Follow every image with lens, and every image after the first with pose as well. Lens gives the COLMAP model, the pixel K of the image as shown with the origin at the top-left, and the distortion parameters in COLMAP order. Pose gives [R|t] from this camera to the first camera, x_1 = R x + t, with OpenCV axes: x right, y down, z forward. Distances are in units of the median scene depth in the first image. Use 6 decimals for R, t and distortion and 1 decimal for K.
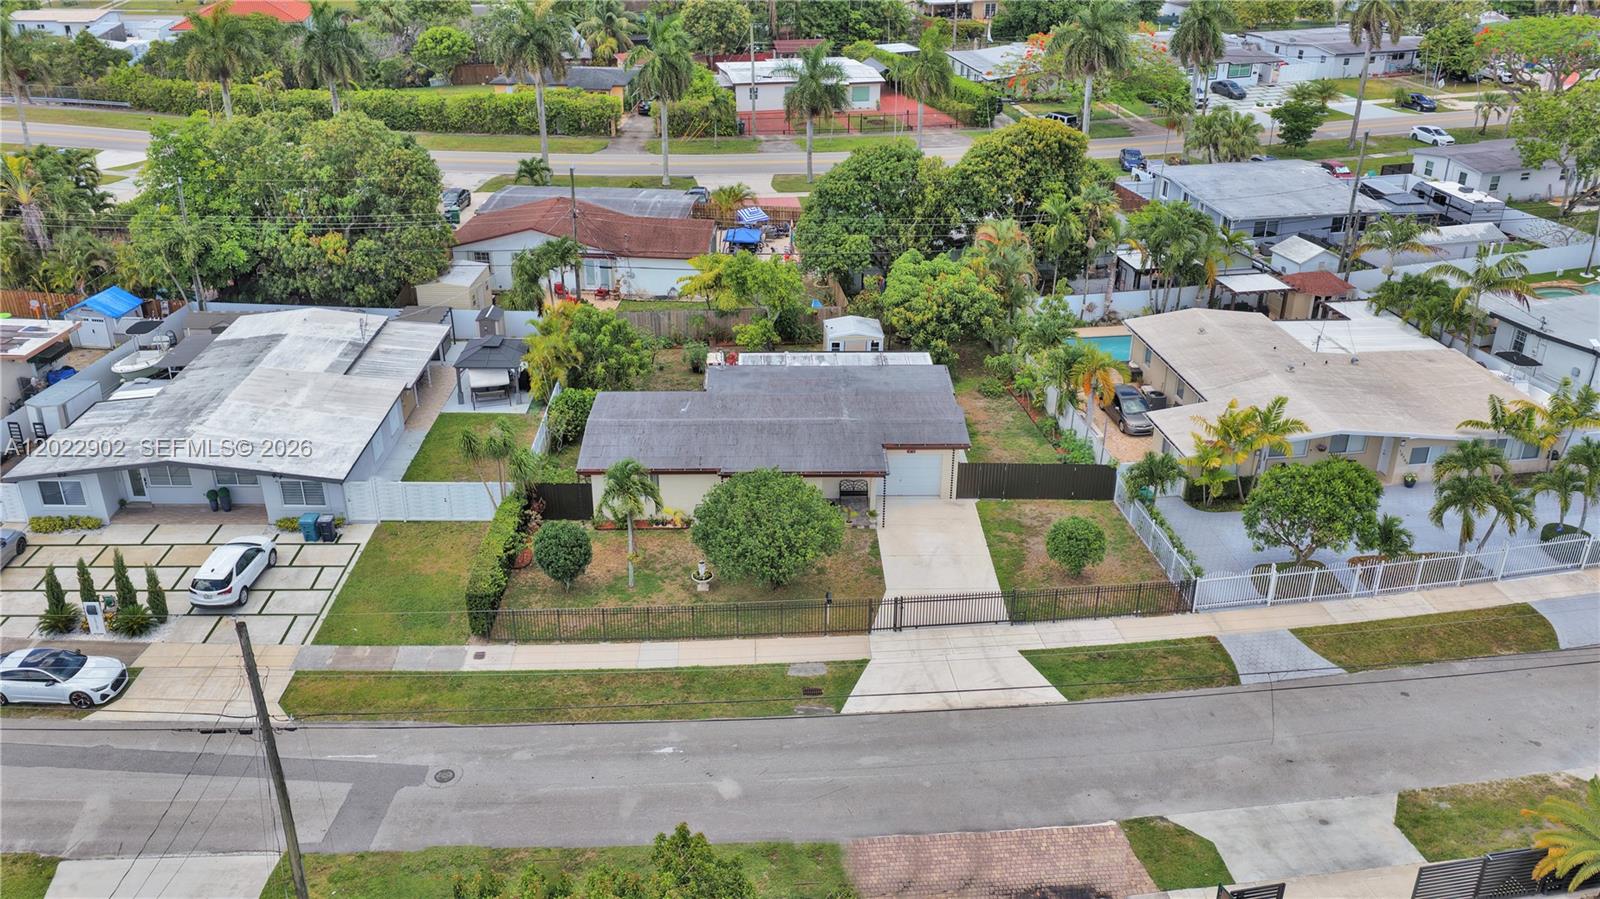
lens RADIAL K [[1327.4, 0, 800.2], [0, 1327.4, 448.0], [0, 0, 1]] dist [-0.002378, 0.015592]
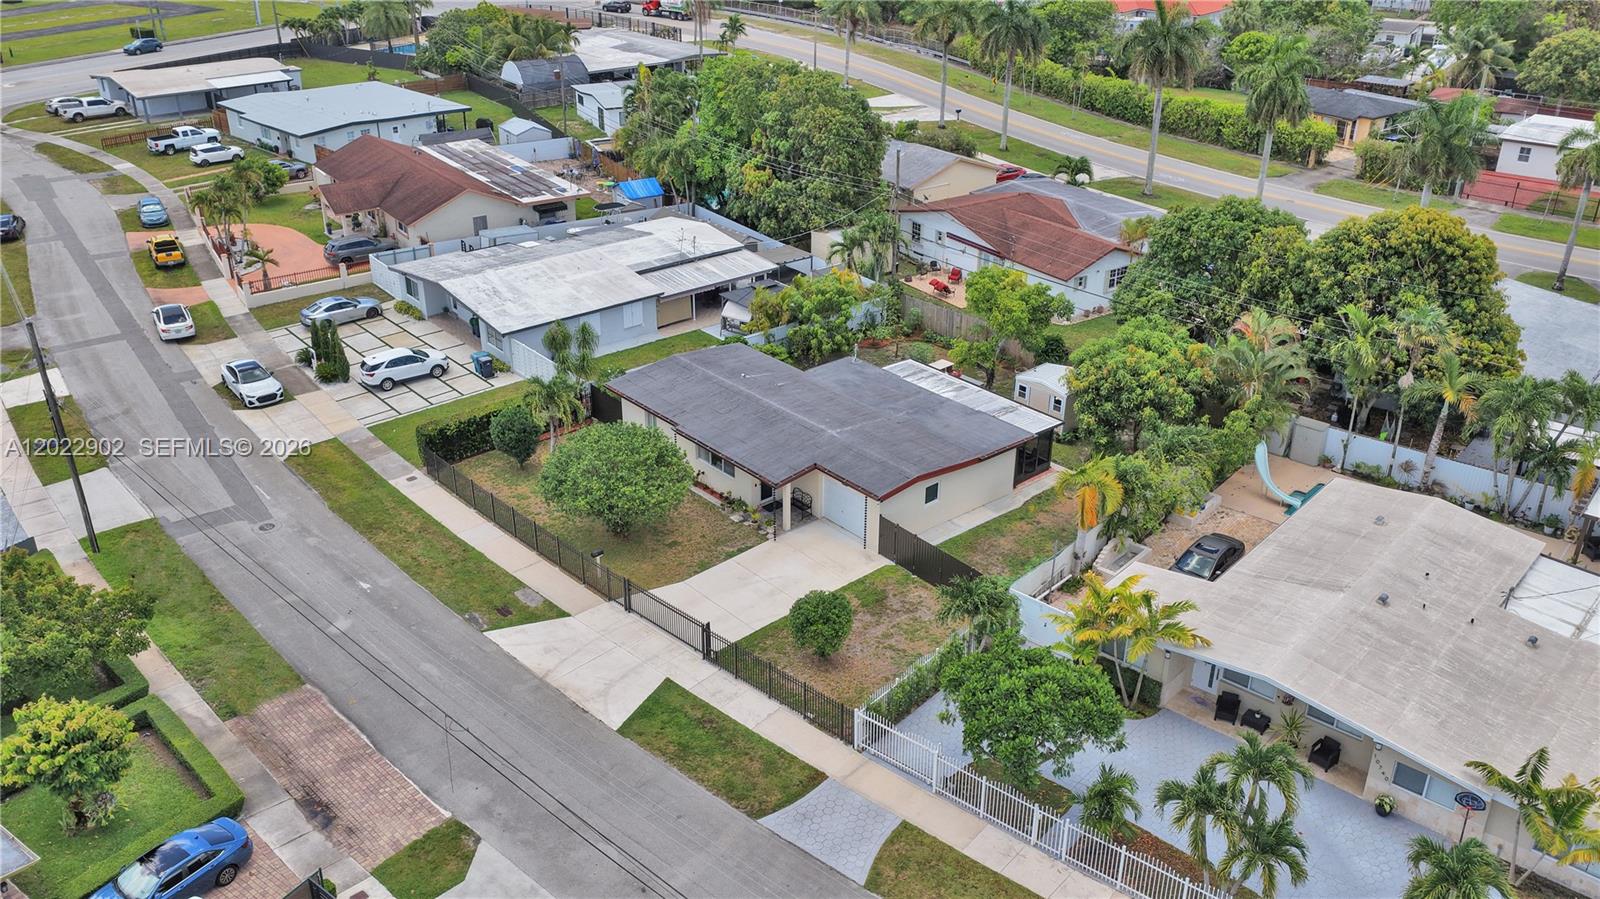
lens RADIAL K [[1327.4, 0, 799.4], [0, 1327.4, 446.4], [0, 0, 1]] dist [-0.002378, 0.015592]
pose [[0.633982, 0.338981, -0.695096, 0.836333], [-0.340833, 0.929288, 0.142324, -0.171072], [0.694190, 0.146681, 0.704688, 0.371092]]
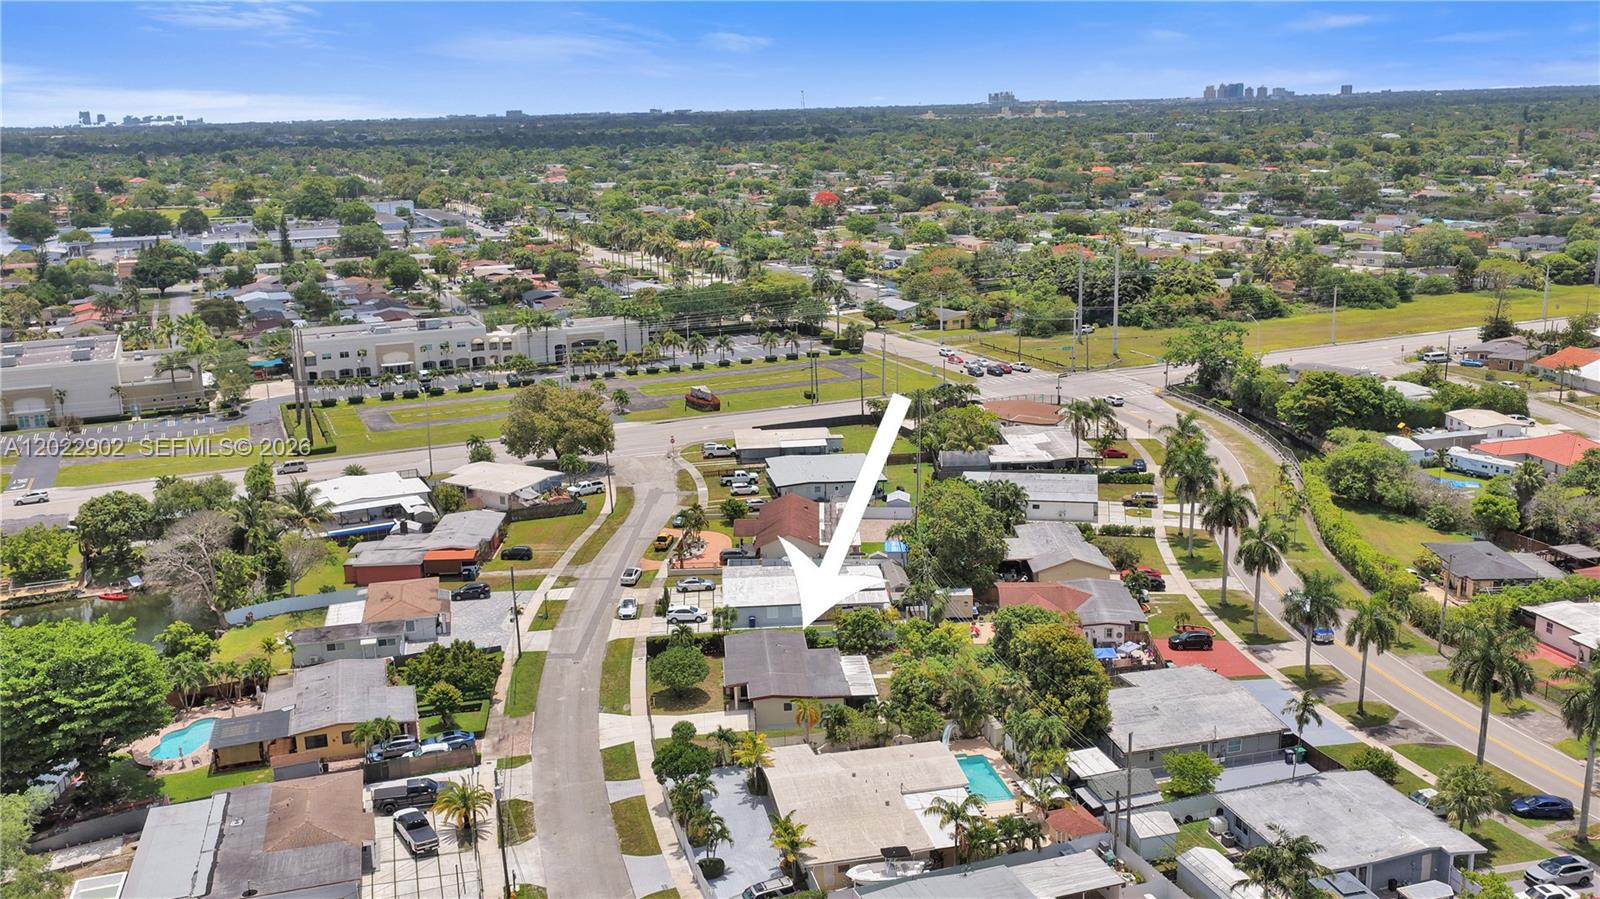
lens RADIAL K [[1327.4, 0, 800.0], [0, 1327.4, 450.2], [0, 0, 1]] dist [-0.002378, 0.015592]
pose [[0.099323, 0.218303, -0.970813, 2.395630], [-0.427871, 0.890205, 0.156402, -0.810745], [0.898366, 0.399849, 0.181823, 0.612288]]
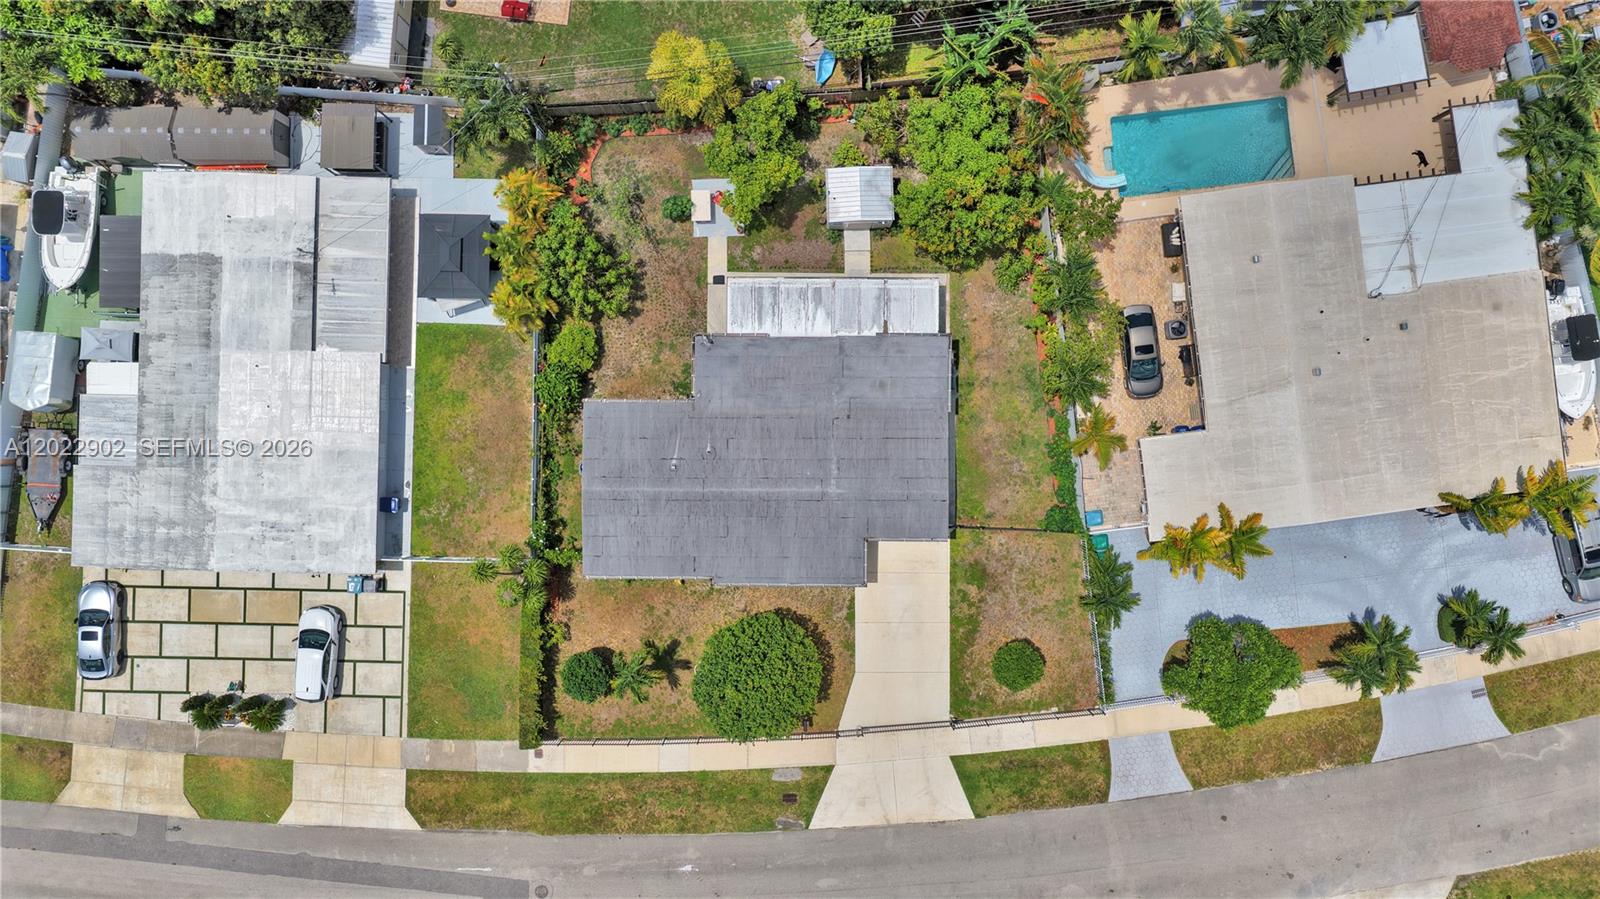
lens RADIAL K [[1327.4, 0, 803.1], [0, 1327.4, 448.6], [0, 0, 1]] dist [-0.002378, 0.015592]
pose [[0.999468, 0.030263, -0.012121, 0.027477], [-0.002331, 0.437193, 0.899365, -1.156258], [0.032517, -0.898859, 0.437031, 0.701414]]
